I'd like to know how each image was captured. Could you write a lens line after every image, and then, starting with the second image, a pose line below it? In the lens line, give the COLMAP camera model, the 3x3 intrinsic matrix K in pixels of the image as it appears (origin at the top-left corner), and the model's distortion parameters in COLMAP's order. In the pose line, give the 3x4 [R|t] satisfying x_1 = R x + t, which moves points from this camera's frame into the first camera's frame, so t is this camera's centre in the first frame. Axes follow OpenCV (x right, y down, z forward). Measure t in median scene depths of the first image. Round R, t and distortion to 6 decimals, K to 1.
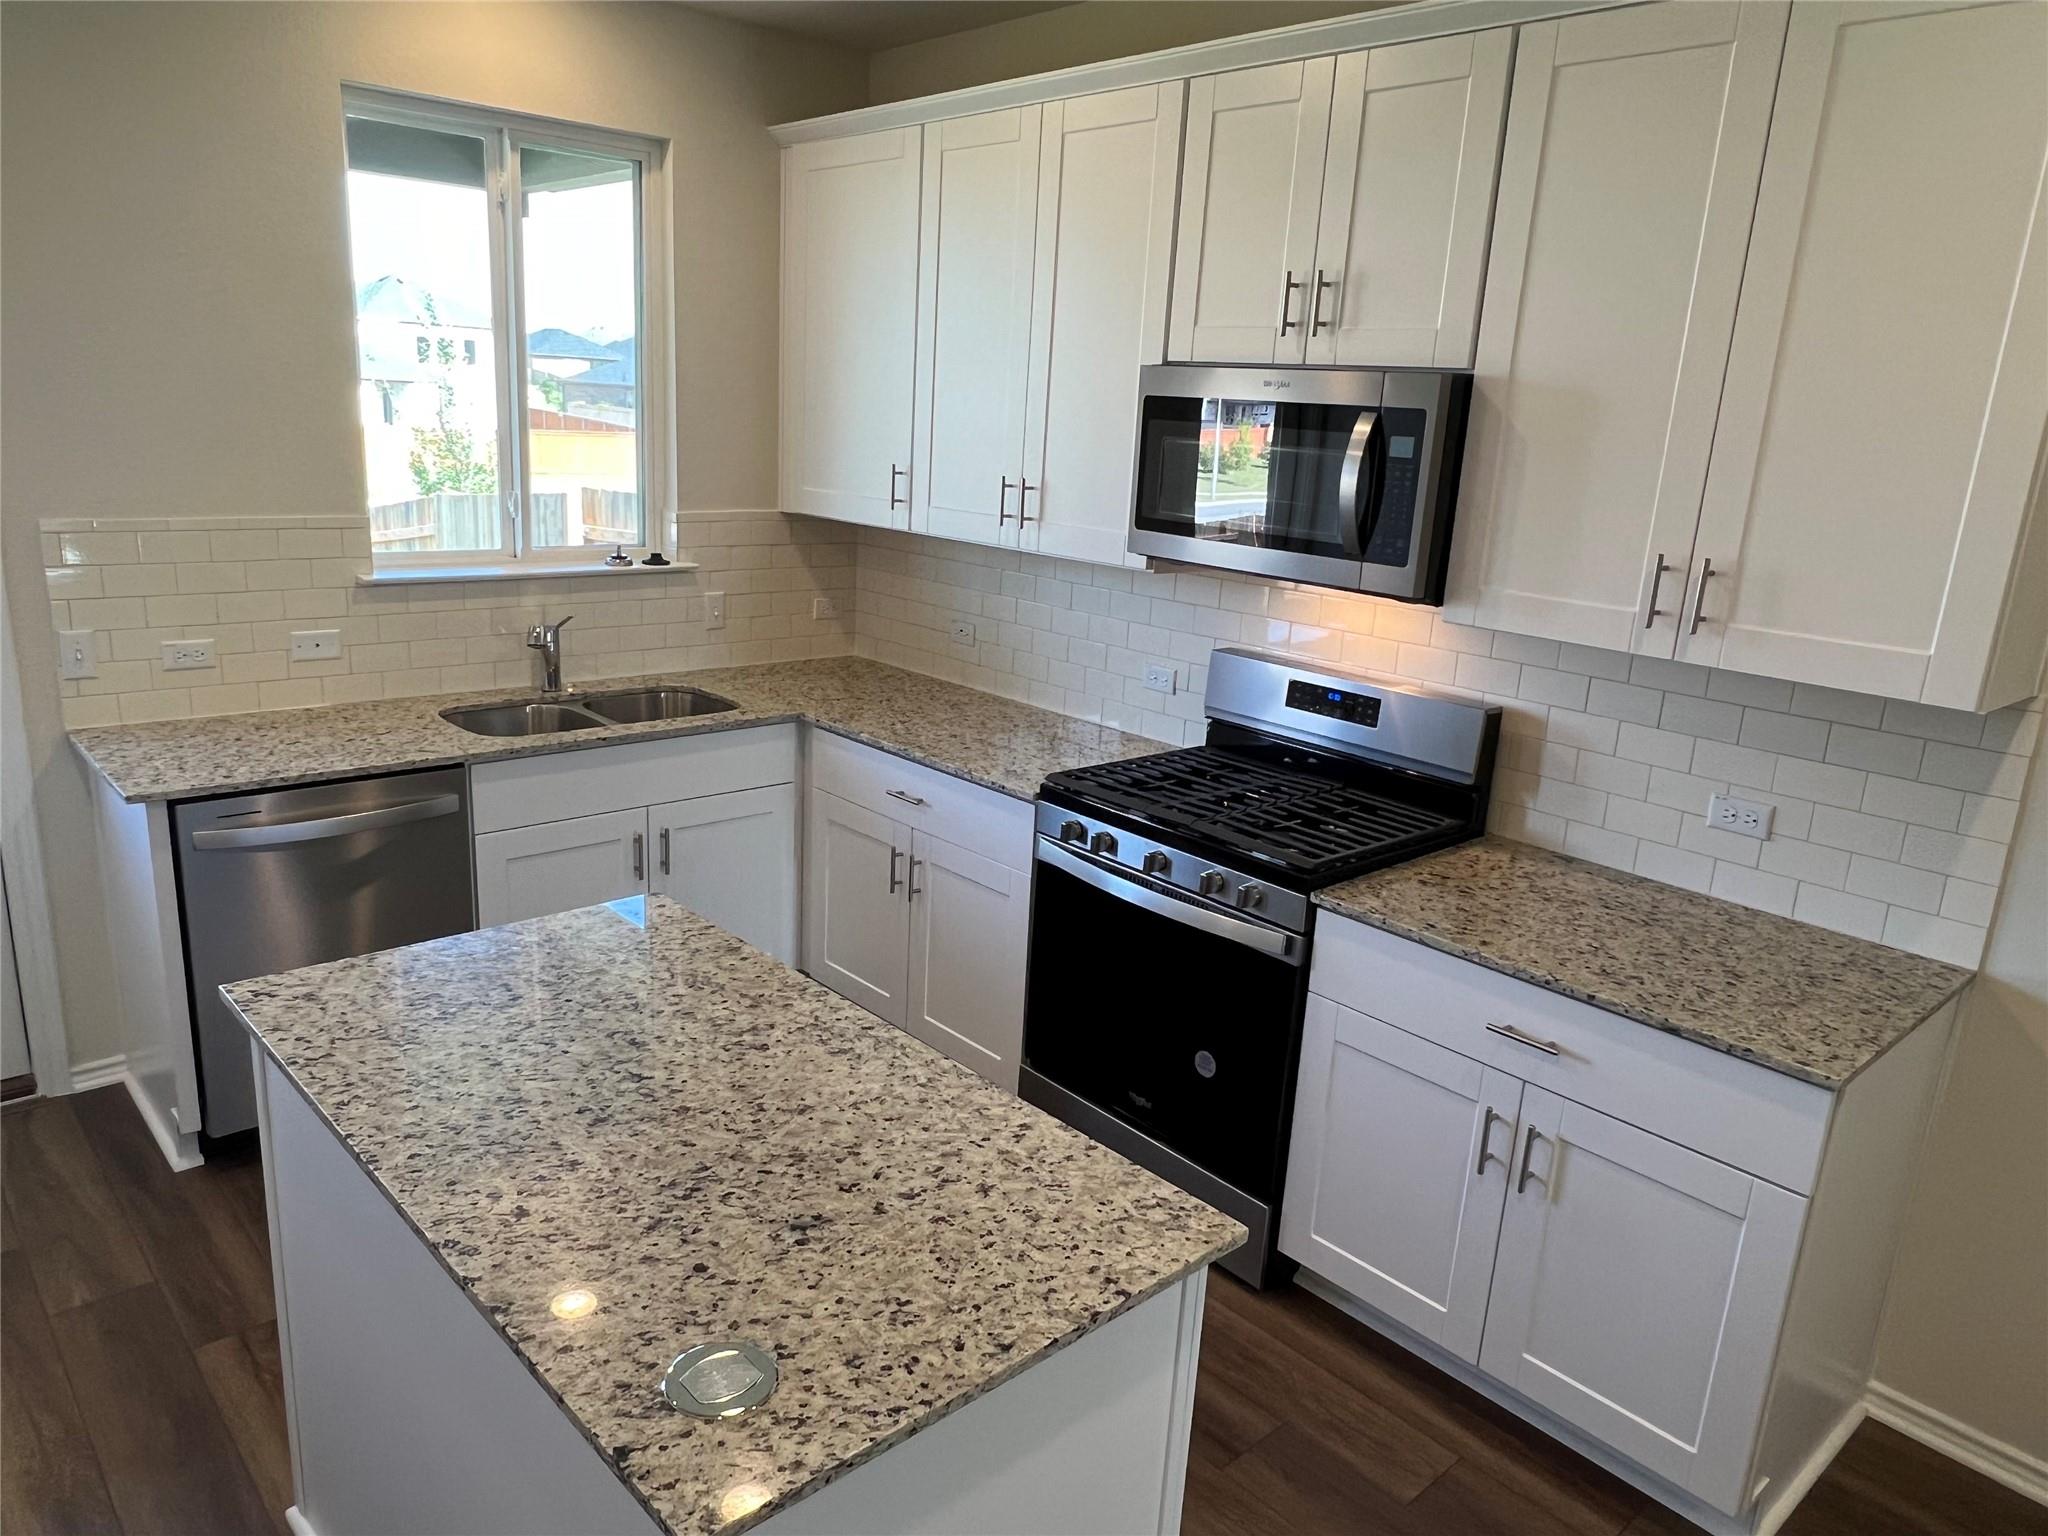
lens RADIAL K [[1398.8, 0, 1010.0], [0, 1398.8, 766.8], [0, 0, 1]] dist [-0.032138, 0.012906]
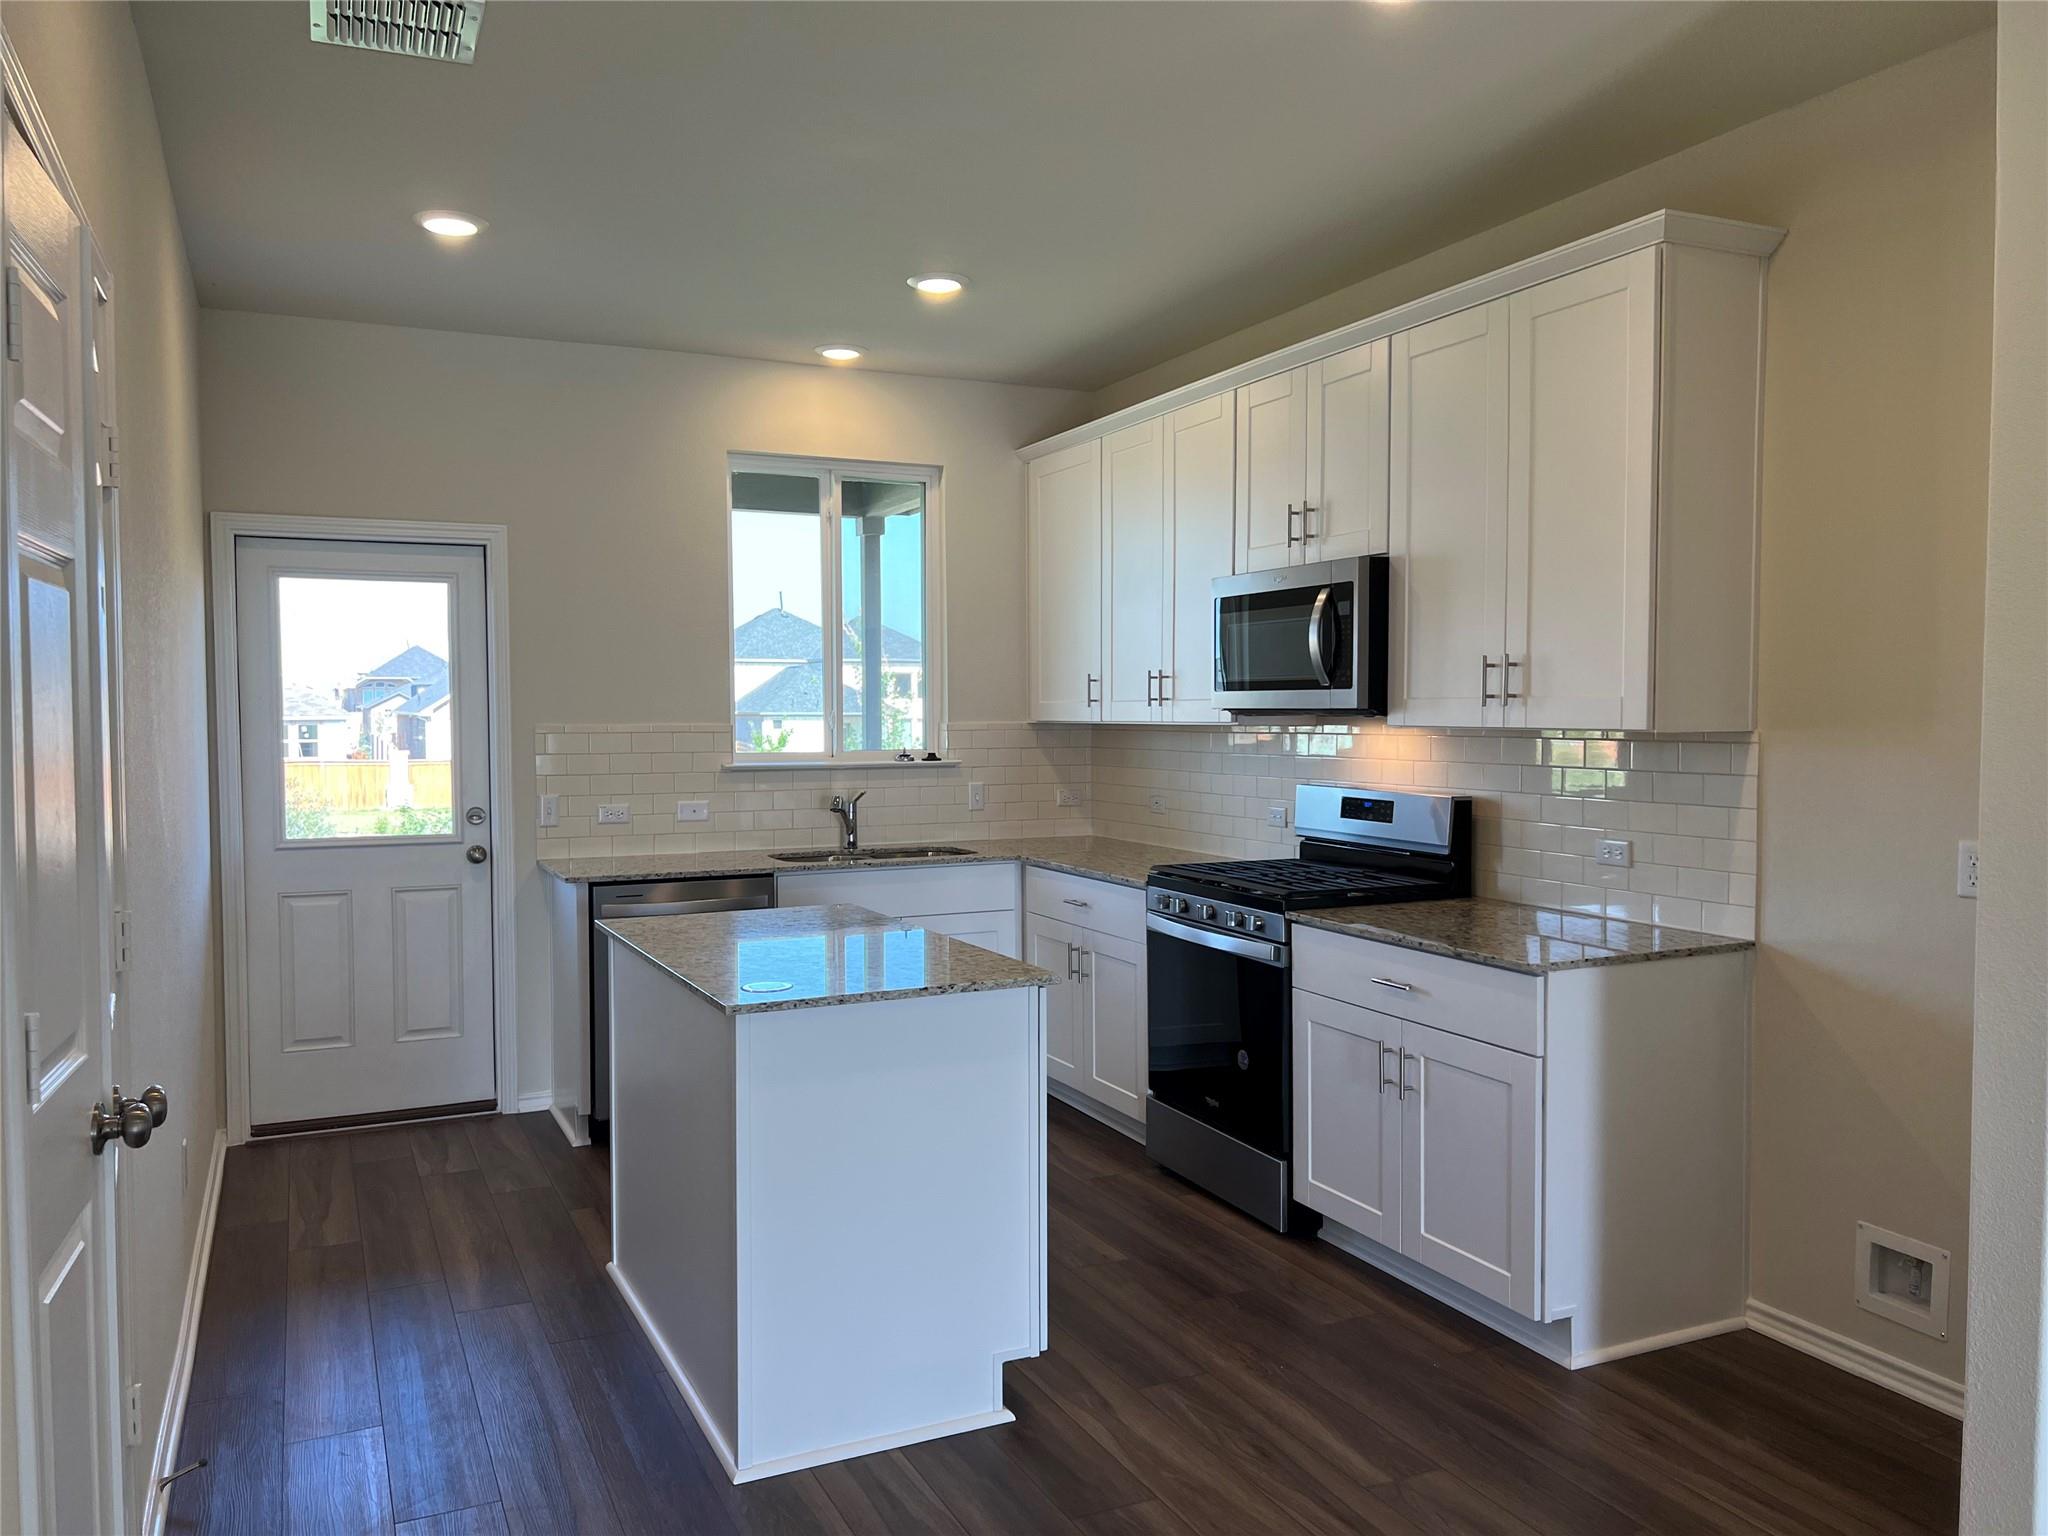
lens RADIAL K [[1530.3, 0, 1027.9], [0, 1530.3, 763.6], [0, 0, 1]] dist [0.006546, -0.024644]
pose [[0.954527, -0.046898, -0.294413, 0.361408], [-0.021327, 0.974277, -0.224341, 0.250007], [0.297361, 0.220418, 0.928974, -0.467470]]
